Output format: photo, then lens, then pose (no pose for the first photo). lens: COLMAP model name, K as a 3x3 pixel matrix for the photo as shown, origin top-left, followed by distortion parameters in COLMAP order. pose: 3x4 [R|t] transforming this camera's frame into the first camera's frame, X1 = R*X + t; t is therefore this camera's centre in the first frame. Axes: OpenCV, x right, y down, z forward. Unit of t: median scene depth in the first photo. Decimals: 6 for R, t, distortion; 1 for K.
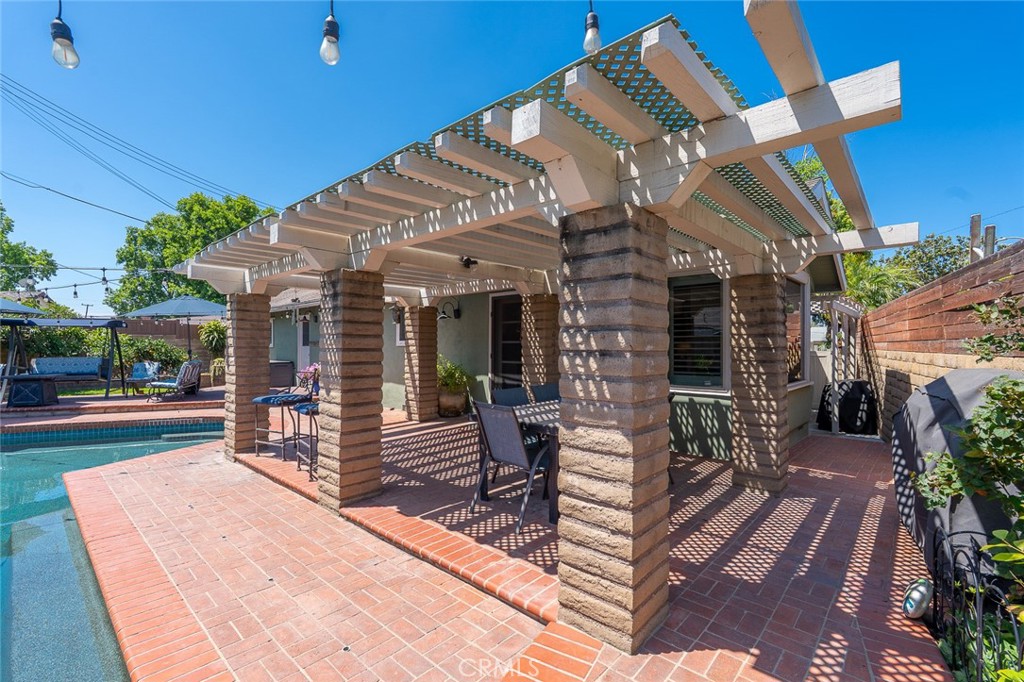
lens RADIAL K [[453.6, 0, 513.5], [0, 453.6, 341.4], [0, 0, 1]] dist [0.001512, -0.000392]
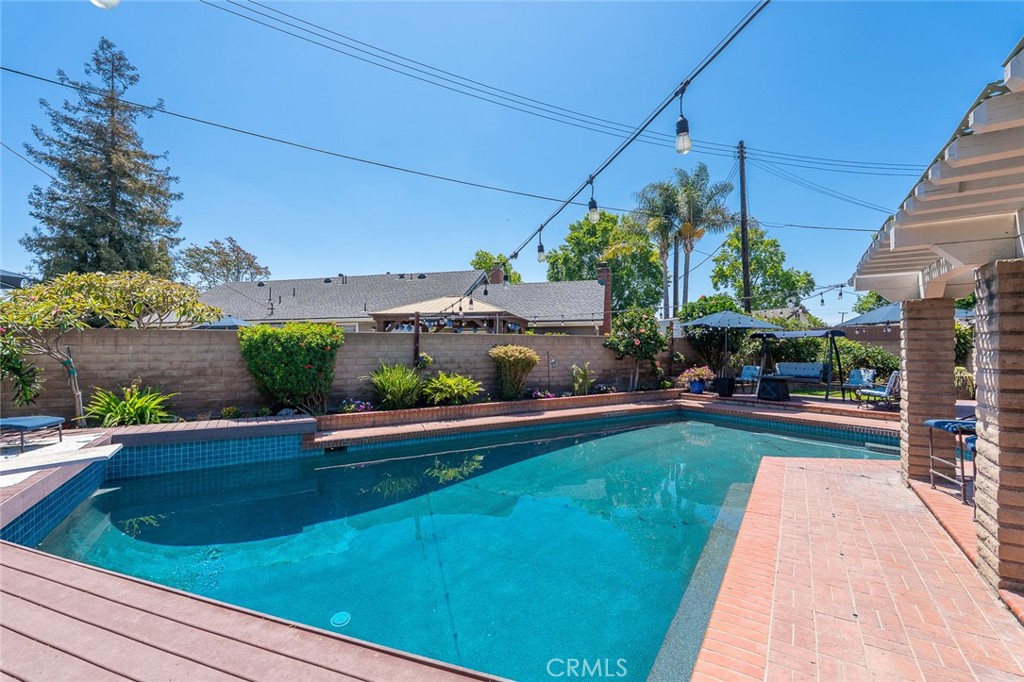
lens RADIAL K [[453.6, 0, 511.4], [0, 453.6, 335.8], [0, 0, 1]] dist [0.001512, -0.000392]
pose [[0.177370, -0.031368, -0.983644, 0.136416], [0.011729, 0.999488, -0.029758, -0.017662], [0.984074, -0.006259, 0.177647, 0.061652]]
